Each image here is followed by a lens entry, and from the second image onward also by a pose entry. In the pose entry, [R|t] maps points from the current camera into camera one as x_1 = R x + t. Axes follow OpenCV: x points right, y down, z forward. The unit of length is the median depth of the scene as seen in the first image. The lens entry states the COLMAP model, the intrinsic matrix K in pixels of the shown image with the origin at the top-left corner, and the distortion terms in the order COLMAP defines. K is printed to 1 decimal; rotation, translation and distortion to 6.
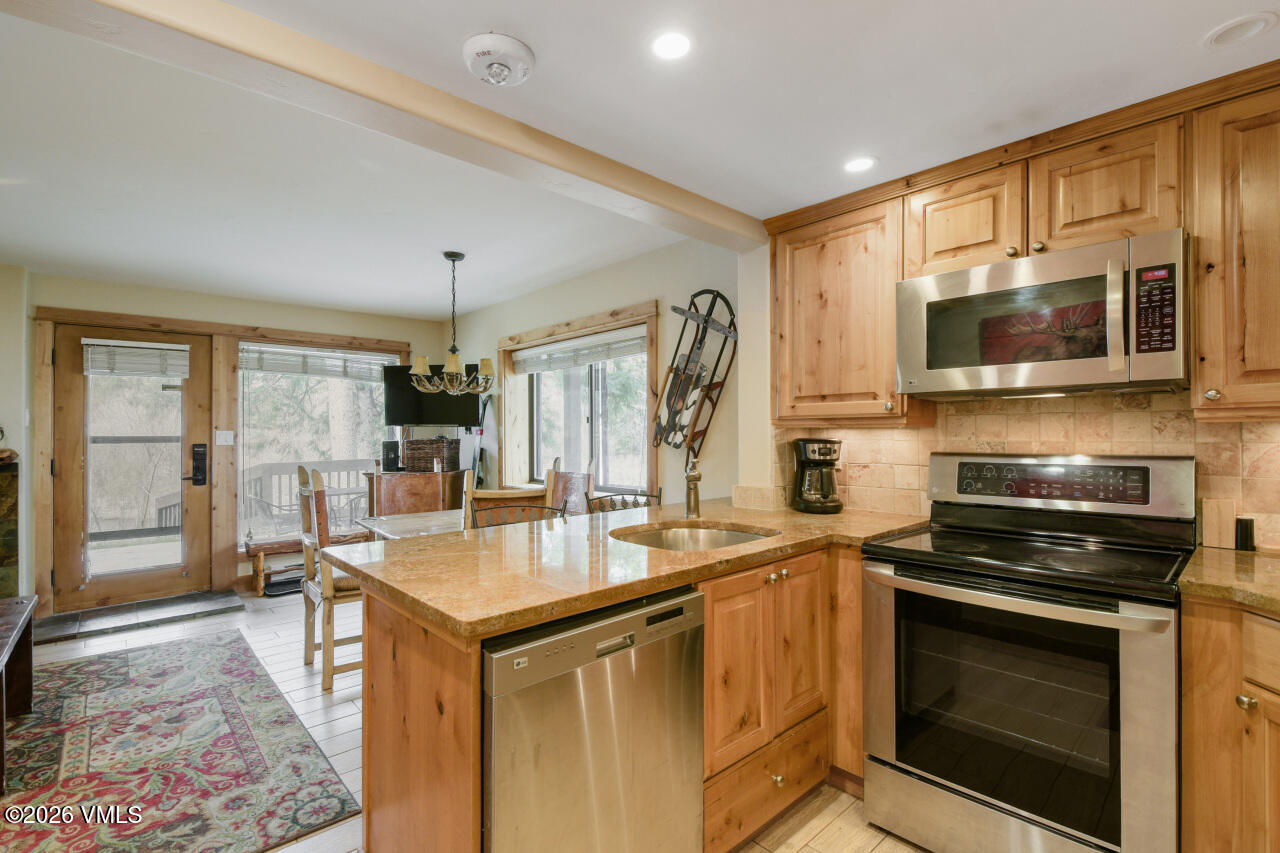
lens RADIAL K [[572.8, 0, 646.5], [0, 572.8, 421.0], [0, 0, 1]] dist [-0.030831, -0.002725]
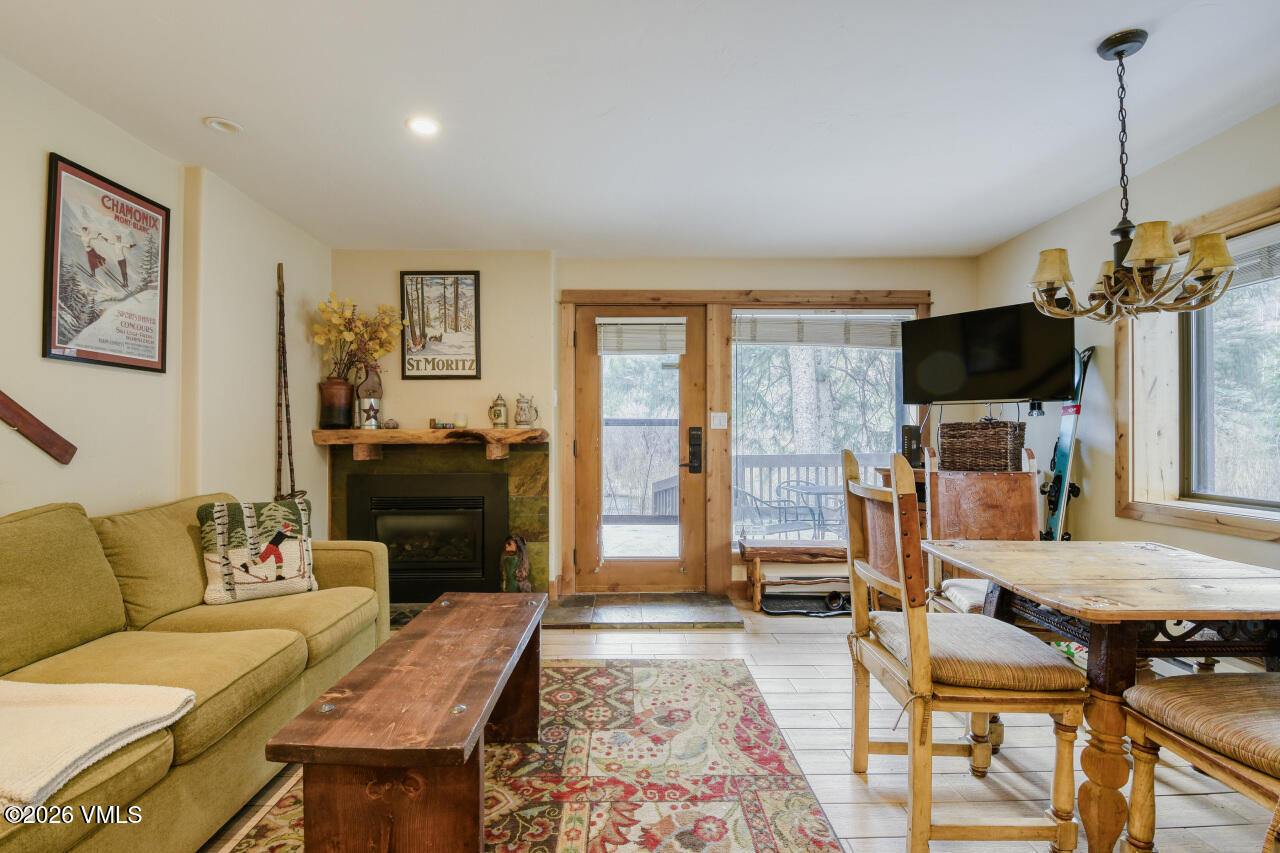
lens RADIAL K [[572.8, 0, 623.0], [0, 572.8, 428.9], [0, 0, 1]] dist [-0.030831, -0.002725]
pose [[0.720405, 0.002915, -0.693548, -0.275371], [0.007430, 0.999901, 0.011921, 0.035777], [0.693514, -0.013741, 0.720312, 0.291358]]
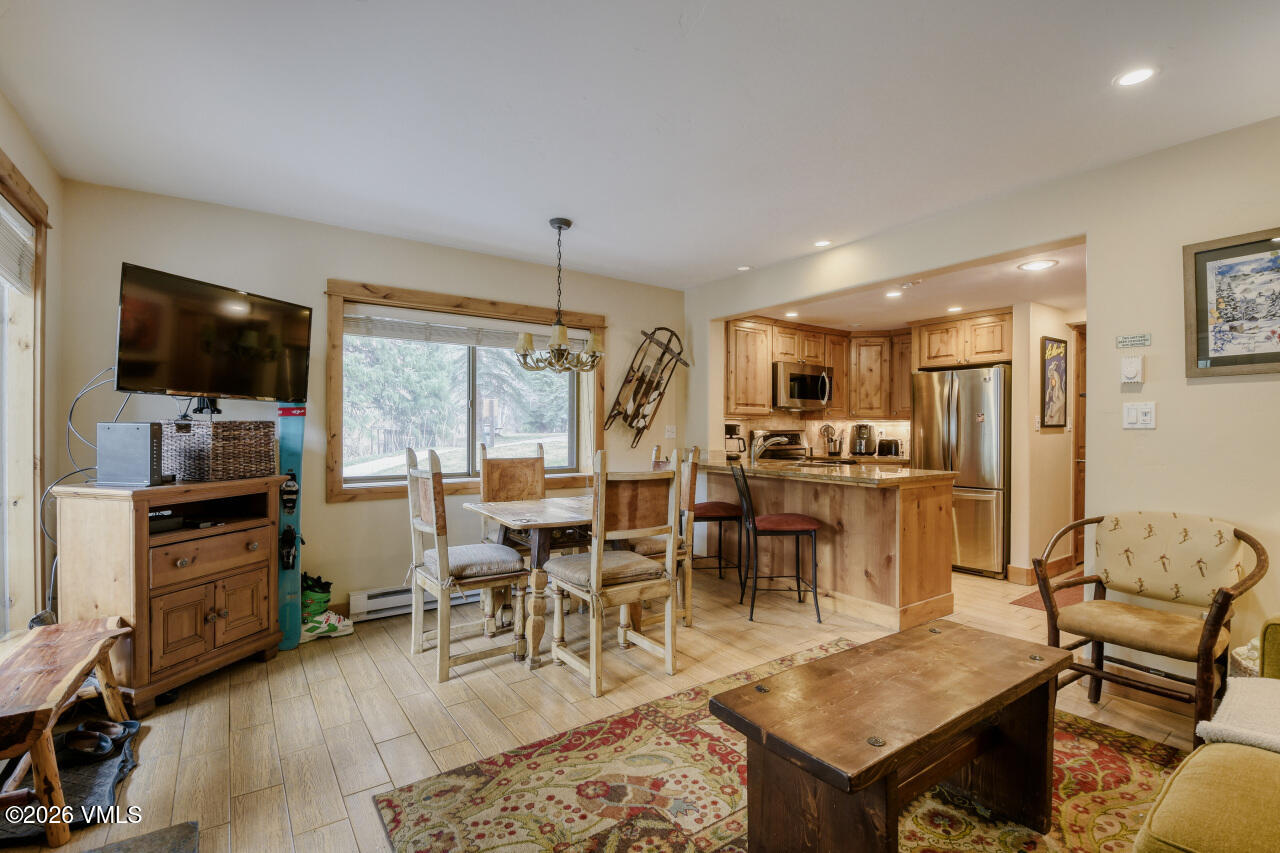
lens RADIAL K [[572.8, 0, 634.9], [0, 572.8, 426.0], [0, 0, 1]] dist [-0.030831, -0.002725]
pose [[0.141225, 0.008589, 0.989940, -1.083384], [-0.027517, 0.999610, -0.004747, 0.034667], [-0.989595, -0.026570, 0.141407, 0.646113]]
